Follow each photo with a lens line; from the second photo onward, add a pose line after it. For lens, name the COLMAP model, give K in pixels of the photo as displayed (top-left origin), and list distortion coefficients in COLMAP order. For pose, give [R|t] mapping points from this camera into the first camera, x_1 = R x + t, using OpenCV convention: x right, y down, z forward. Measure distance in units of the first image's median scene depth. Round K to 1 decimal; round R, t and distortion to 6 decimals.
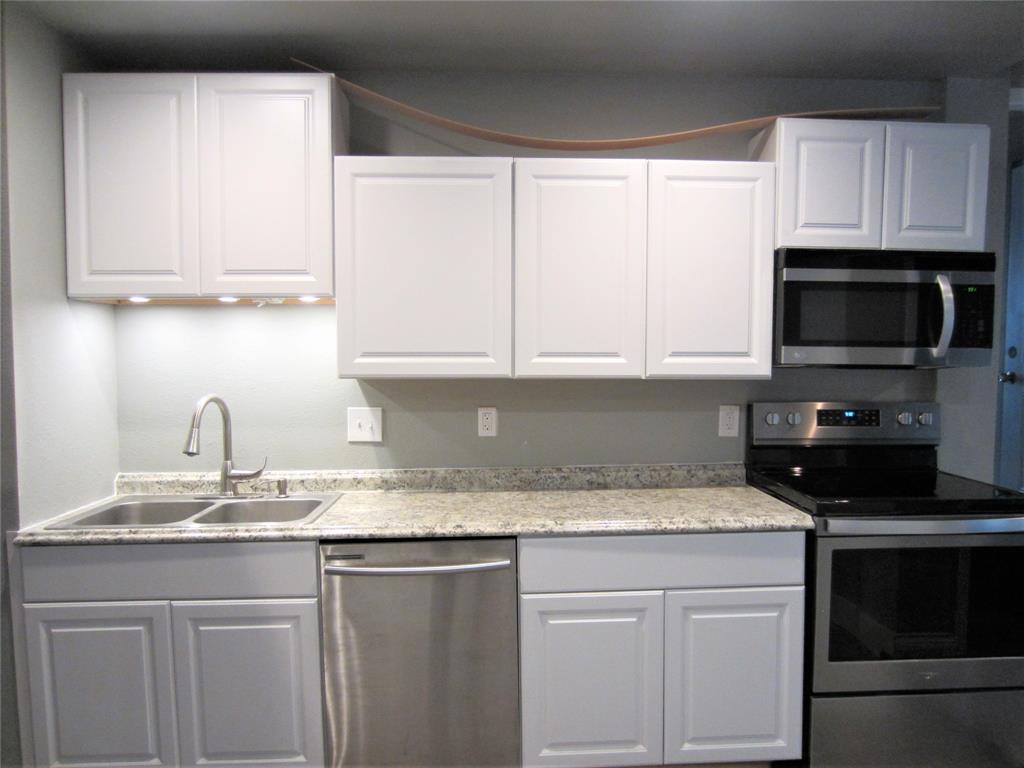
lens RADIAL K [[719.1, 0, 512.0], [0, 719.1, 384.0], [0, 0, 1]] dist [-0.036270, 0.011179]
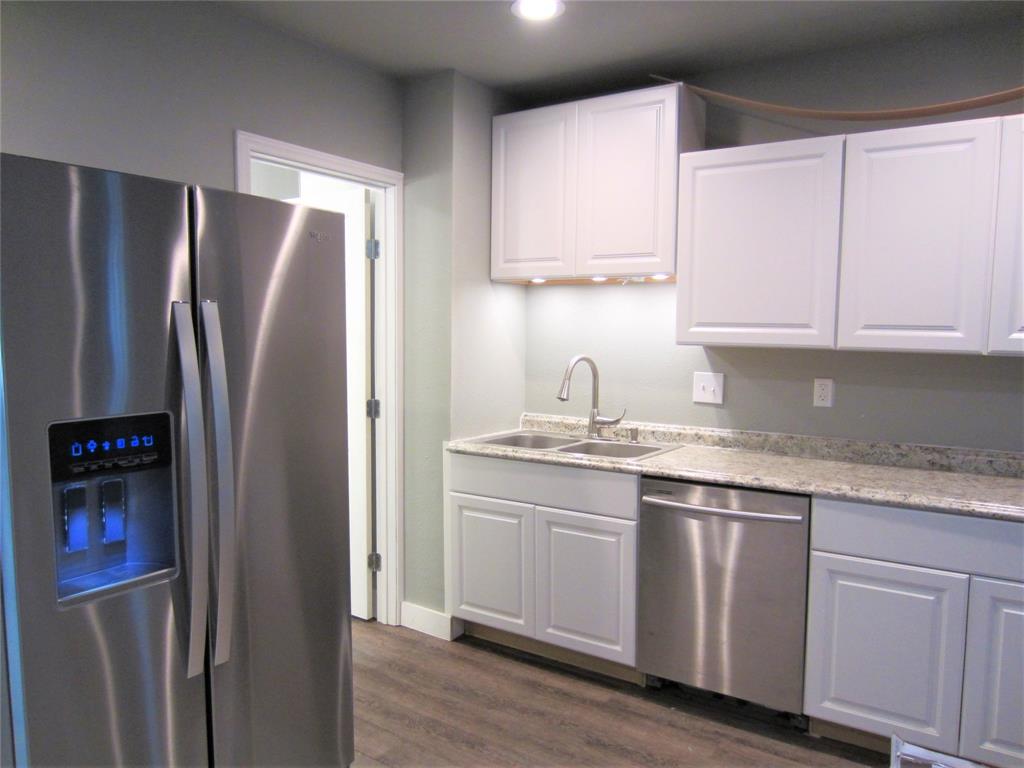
lens RADIAL K [[719.1, 0, 512.0], [0, 719.1, 384.0], [0, 0, 1]] dist [-0.036270, 0.011179]
pose [[0.810509, 0.059633, -0.582683, 0.213215], [-0.043508, 0.998185, 0.041637, 0.017966], [0.584108, -0.008396, 0.811632, -0.101295]]
